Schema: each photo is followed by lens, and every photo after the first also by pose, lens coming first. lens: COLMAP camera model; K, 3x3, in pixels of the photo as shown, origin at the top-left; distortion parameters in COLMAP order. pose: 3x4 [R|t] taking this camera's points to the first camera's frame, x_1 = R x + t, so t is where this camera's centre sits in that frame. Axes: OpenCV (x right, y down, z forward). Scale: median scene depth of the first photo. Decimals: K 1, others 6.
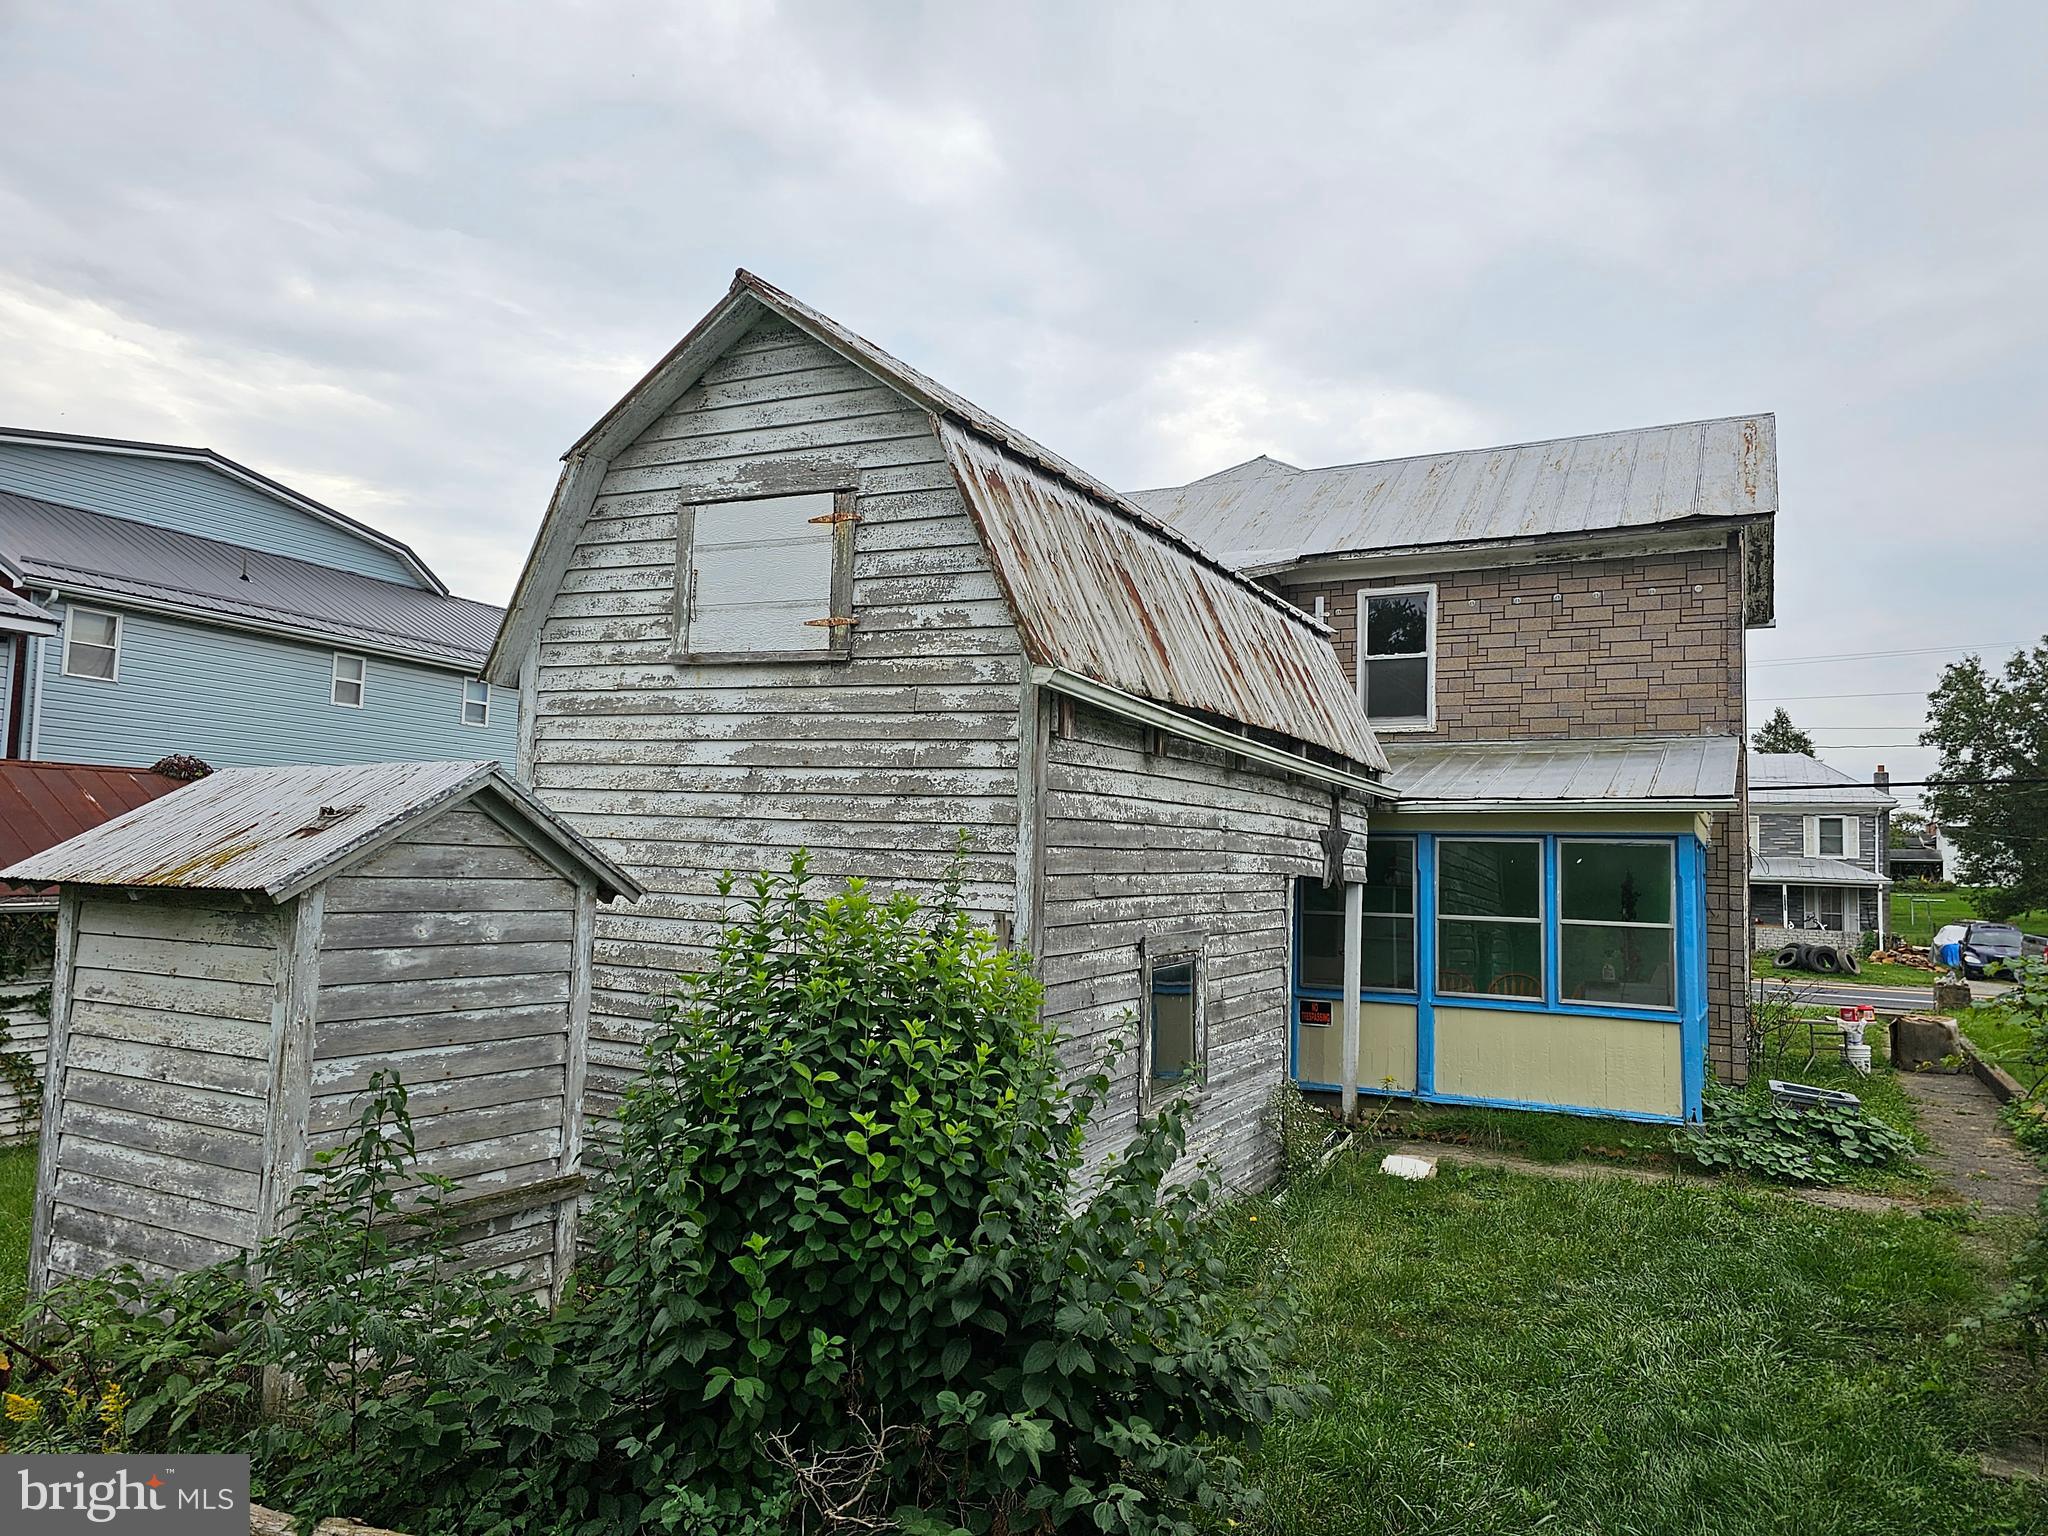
lens RADIAL K [[1363.1, 0, 1014.8], [0, 1363.1, 789.5], [0, 0, 1]] dist [0.061238, -0.047860]
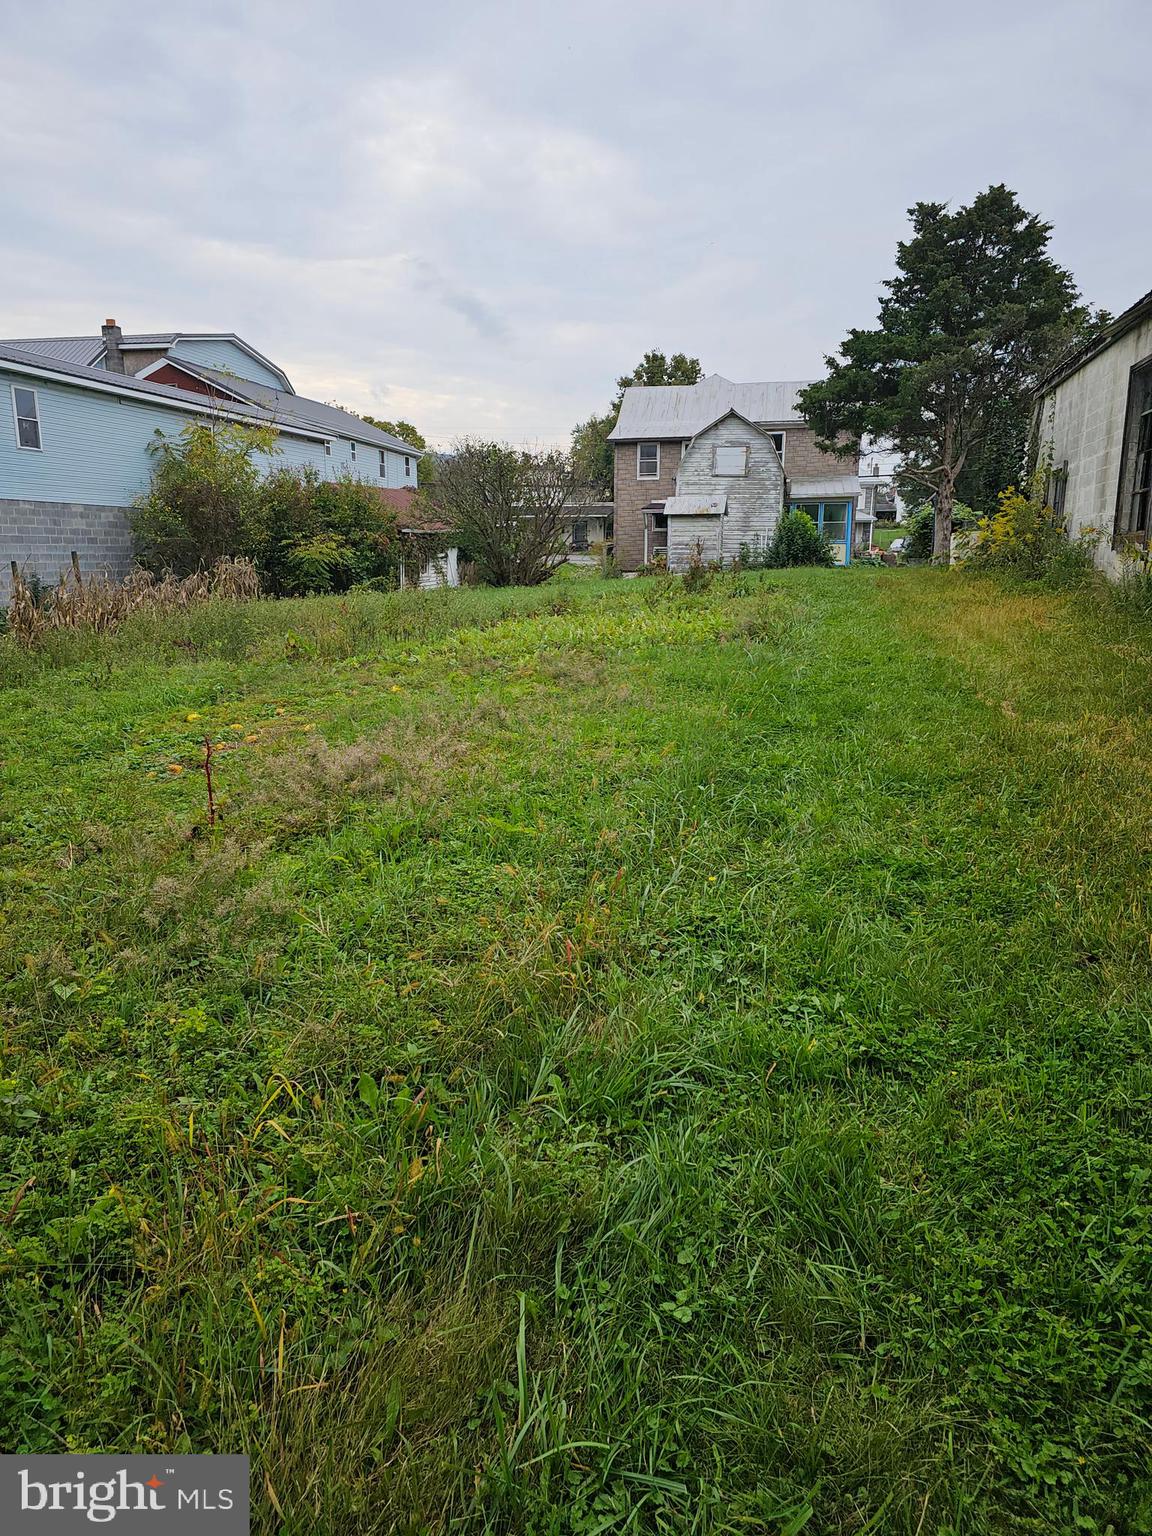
lens RADIAL K [[1022.3, 0, 539.6], [0, 1022.3, 795.5], [0, 0, 1]] dist [0.061238, -0.047860]
pose [[0.964086, -0.091448, 0.249349, -1.534255], [0.011546, 0.952395, 0.304647, -0.098865], [-0.265339, -0.290827, 0.919247, -2.282621]]
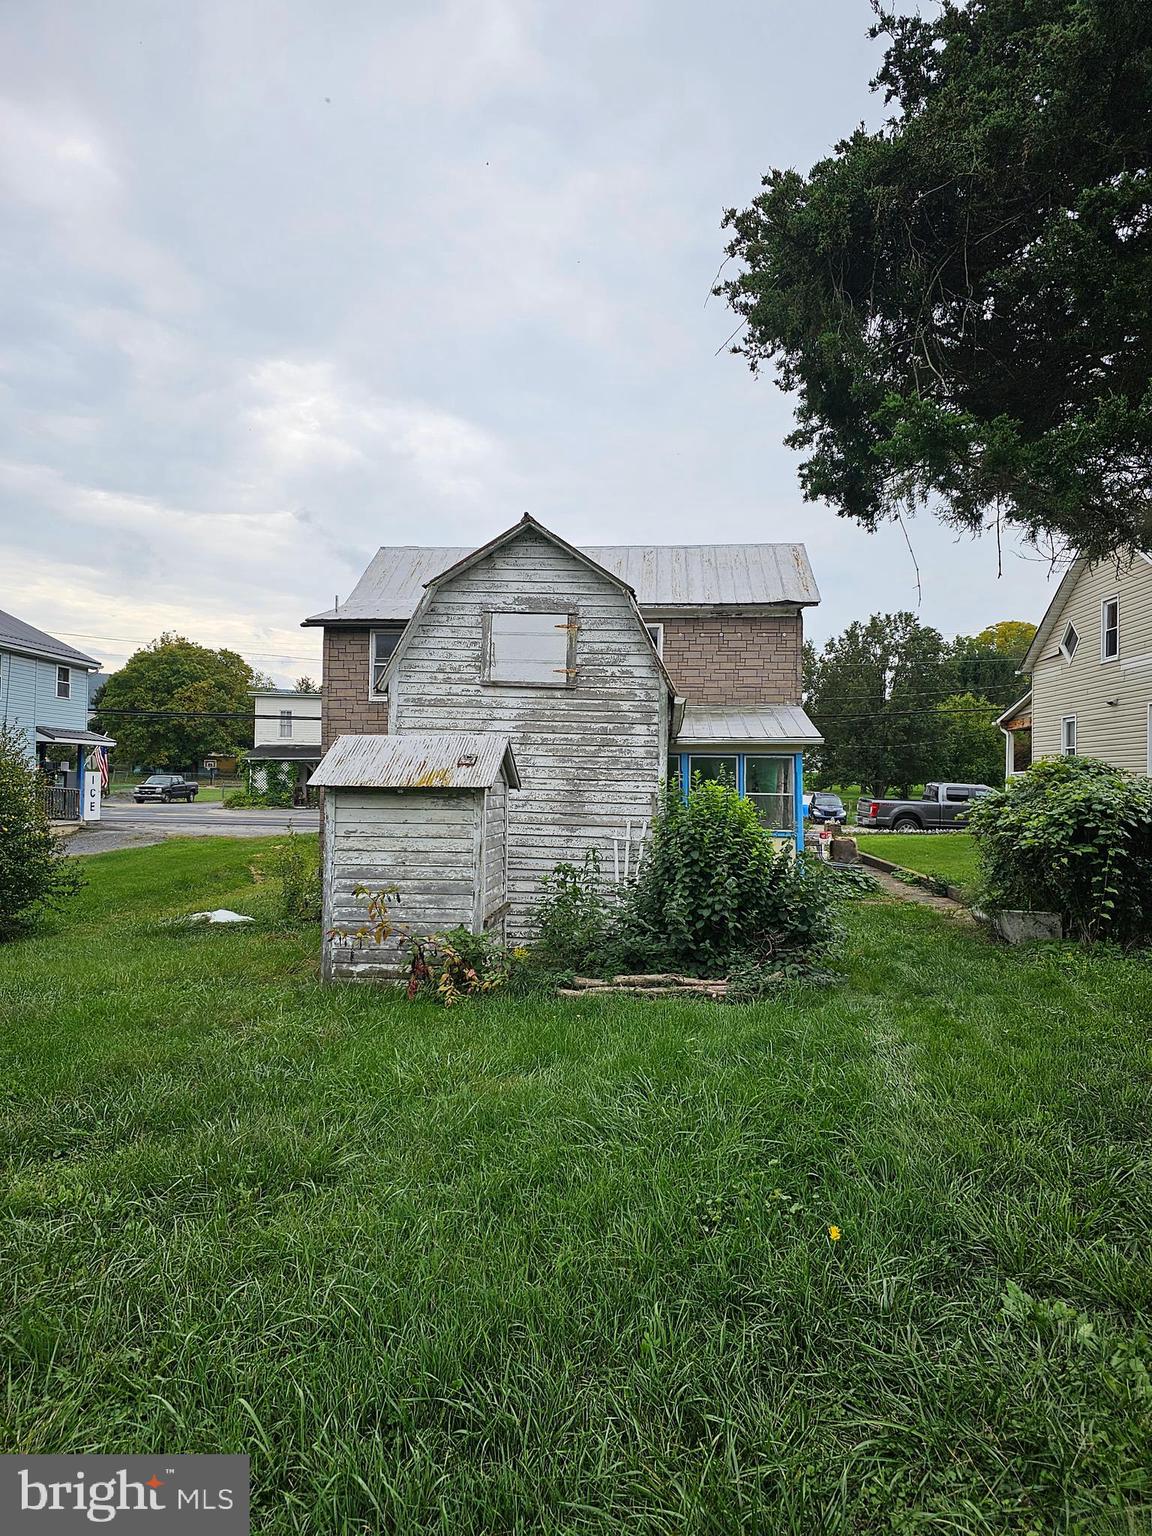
lens RADIAL K [[1022.3, 0, 536.0], [0, 1022.3, 787.5], [0, 0, 1]] dist [0.061238, -0.047860]
pose [[0.929477, -0.017534, 0.368463, -0.549926], [-0.011710, 0.996964, 0.076981, -0.038336], [-0.368694, -0.075867, 0.926450, -0.408099]]
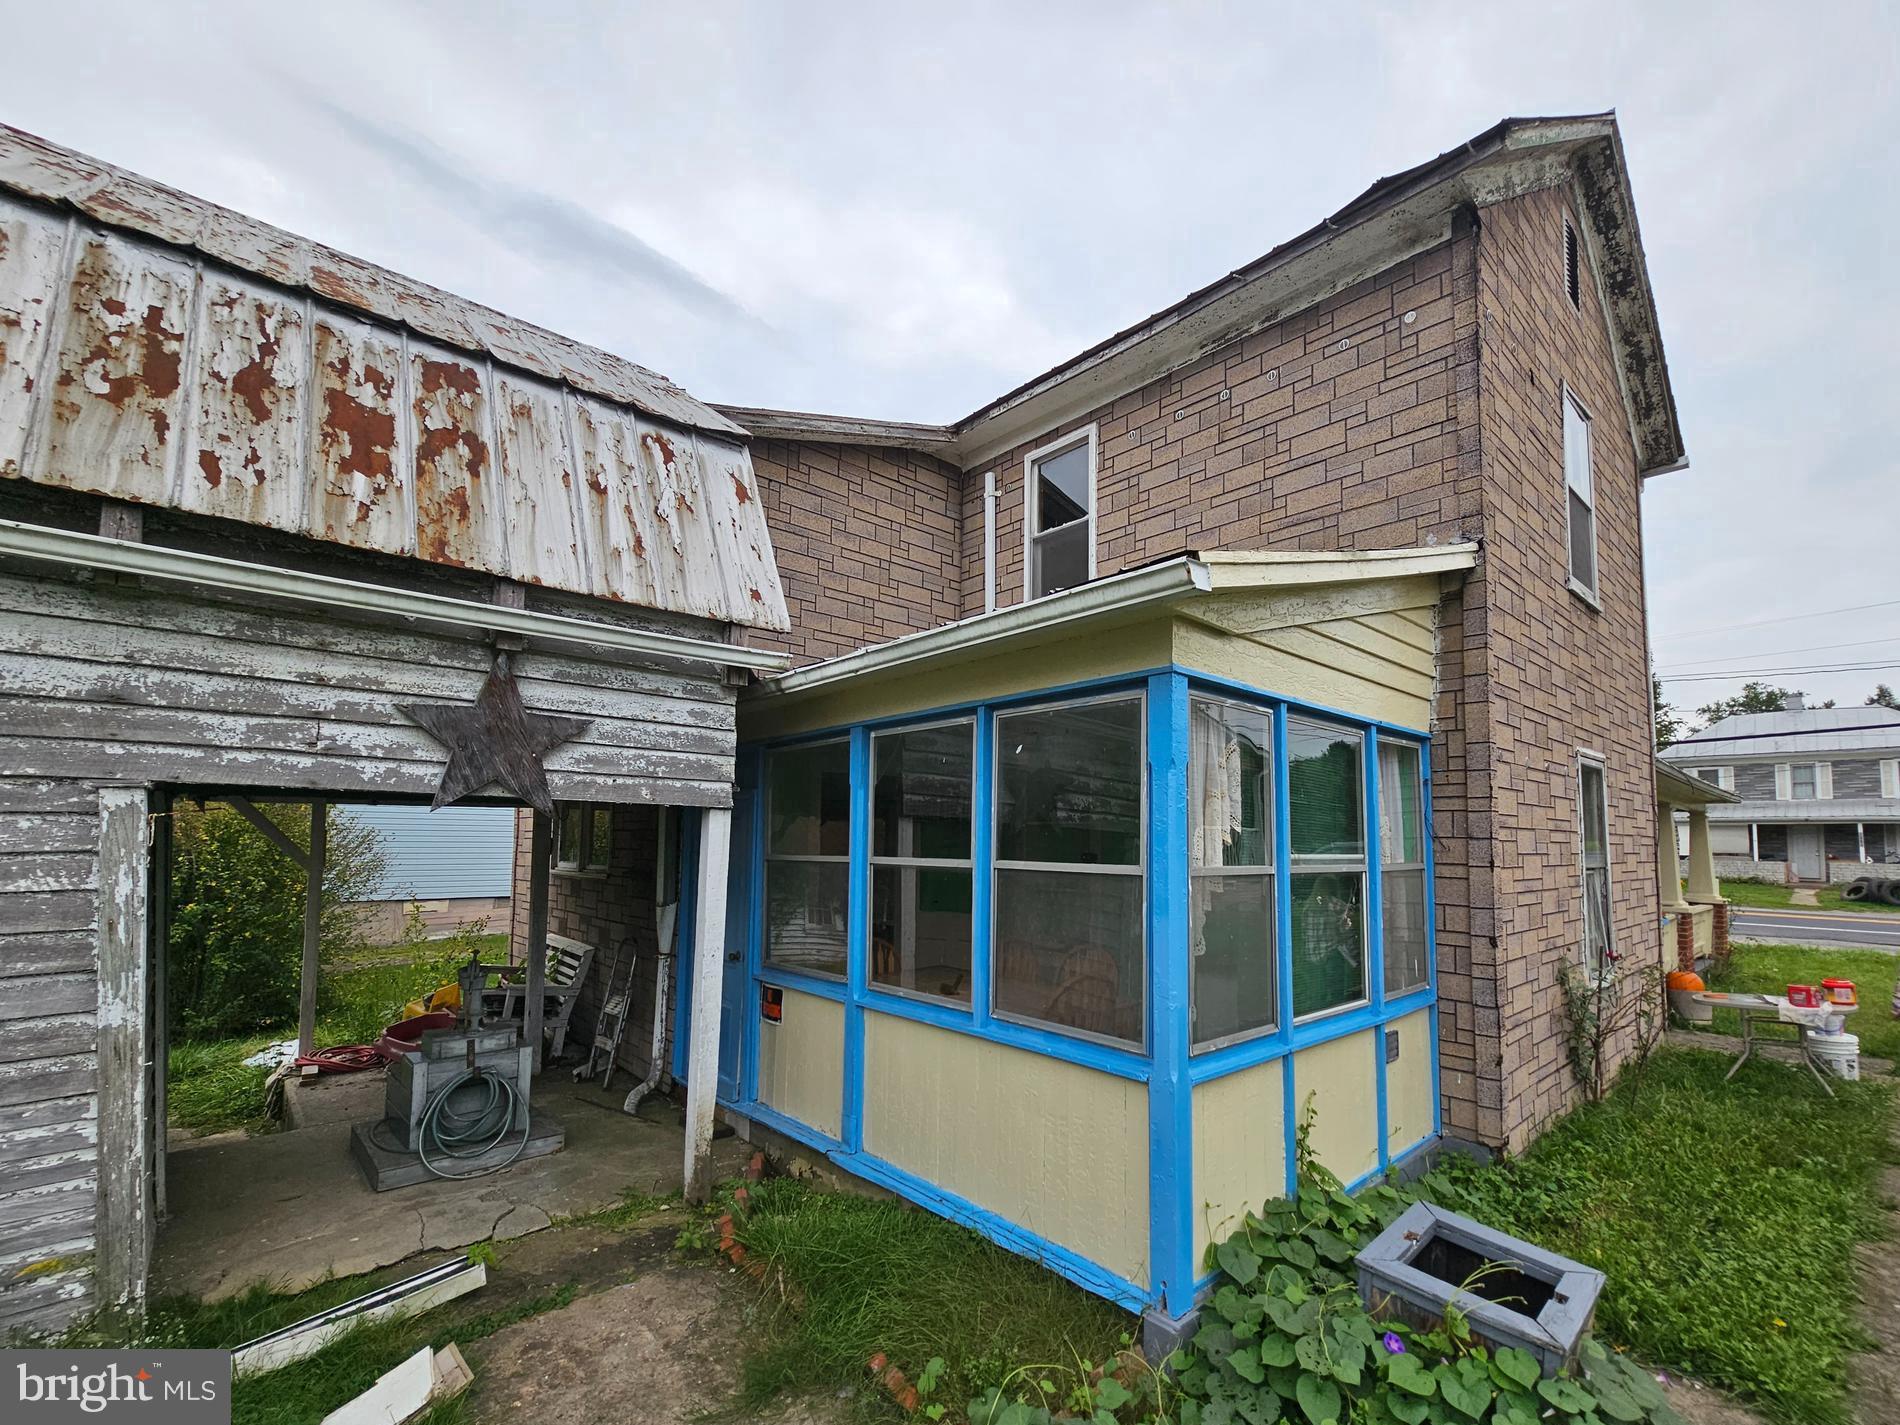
lens RADIAL K [[829.5, 0, 1030.0], [0, 829.5, 790.0], [0, 0, 1]] dist [-0.000985, 0.000129]
pose [[0.952687, -0.042903, -0.300910, 0.554798], [0.043293, 0.999048, -0.005377, 0.075478], [0.300854, -0.007904, 0.953637, 0.758205]]
